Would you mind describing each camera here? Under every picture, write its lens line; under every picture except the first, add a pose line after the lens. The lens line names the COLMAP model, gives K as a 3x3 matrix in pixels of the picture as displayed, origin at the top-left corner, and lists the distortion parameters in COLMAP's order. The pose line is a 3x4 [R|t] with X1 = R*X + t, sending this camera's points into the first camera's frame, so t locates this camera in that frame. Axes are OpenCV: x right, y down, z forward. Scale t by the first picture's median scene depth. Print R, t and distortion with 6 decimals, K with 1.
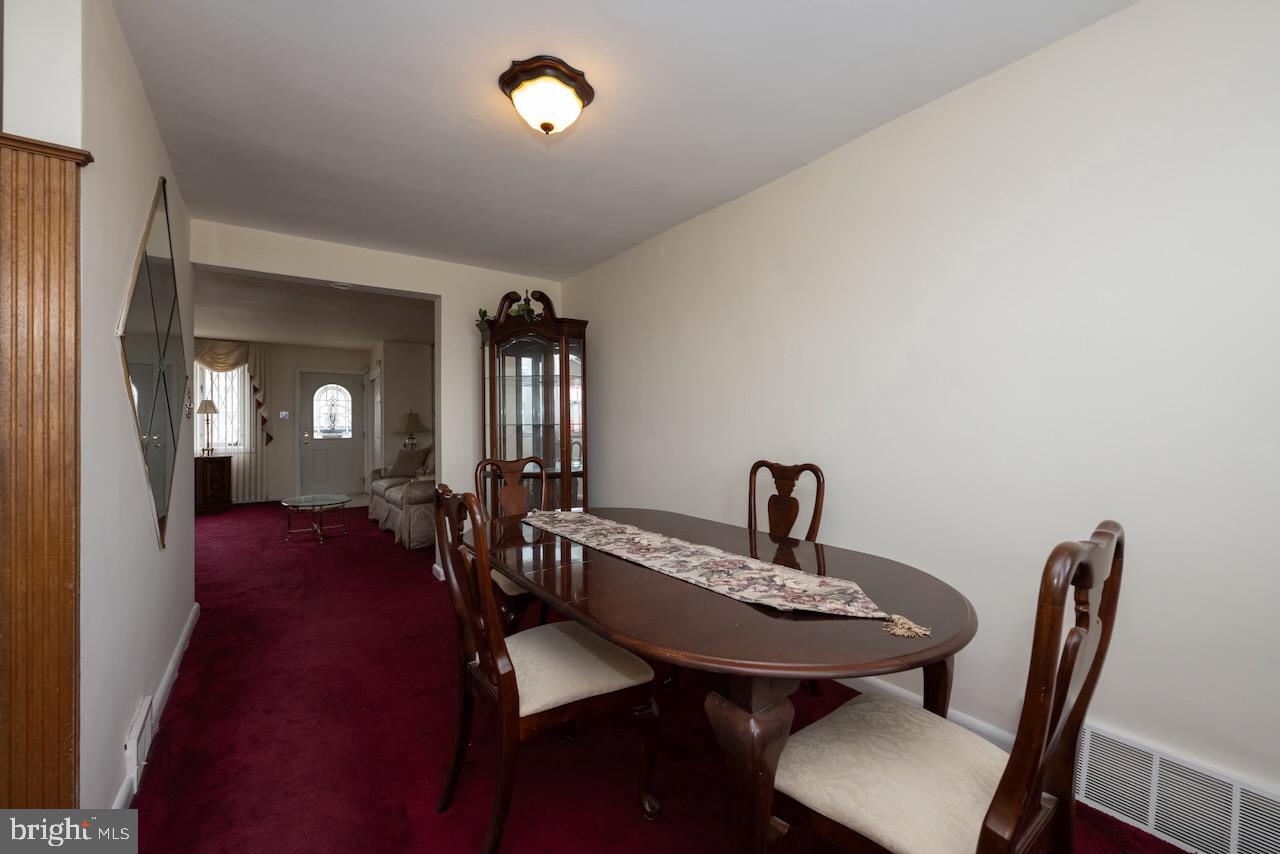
lens RADIAL K [[511.0, 0, 645.5], [0, 511.0, 426.8], [0, 0, 1]] dist [-0.001538, 0.000002]
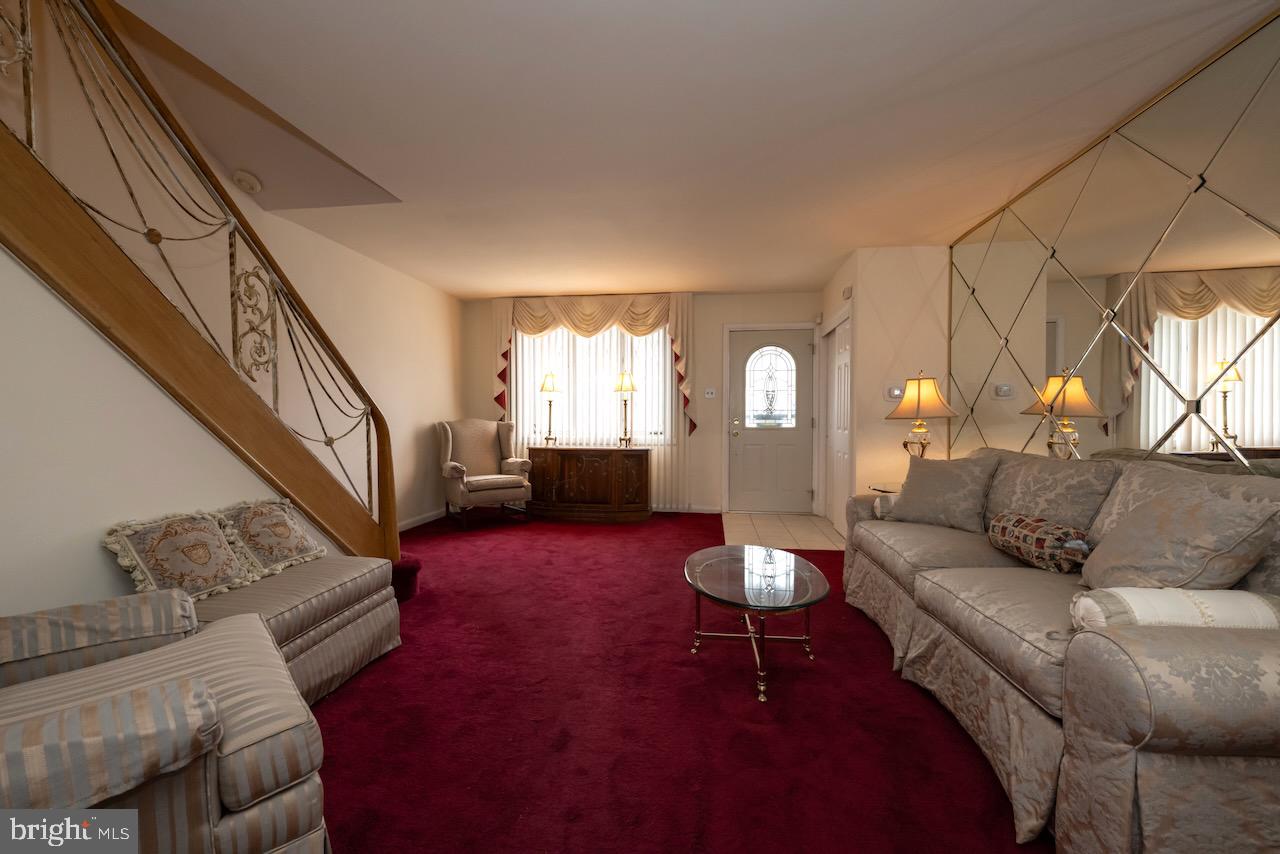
lens RADIAL K [[511.0, 0, 640.0], [0, 511.0, 428.8], [0, 0, 1]] dist [-0.001538, 0.000002]
pose [[0.712889, 0.021130, -0.700959, -1.004379], [-0.006503, 0.999702, 0.023521, 0.036774], [0.701247, -0.012209, 0.712814, 1.533223]]
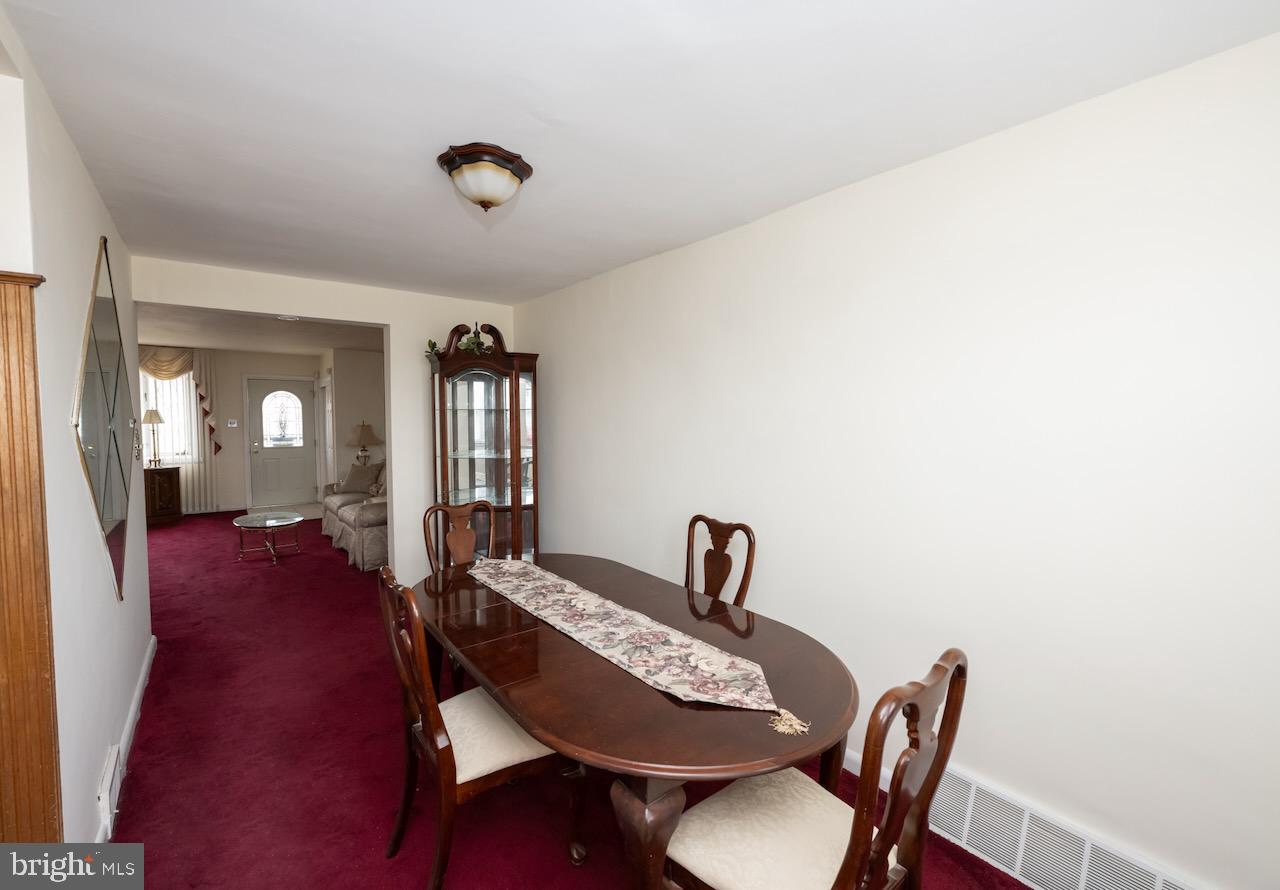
lens RADIAL K [[531.9, 0, 618.0], [0, 531.9, 450.2], [0, 0, 1]] dist [-0.001943, 0.000069]
pose [[0.999898, 0.008232, 0.011711, 0.052320], [-0.008918, 0.998169, 0.059820, -0.140543], [-0.011197, -0.059918, 0.998141, -0.073825]]
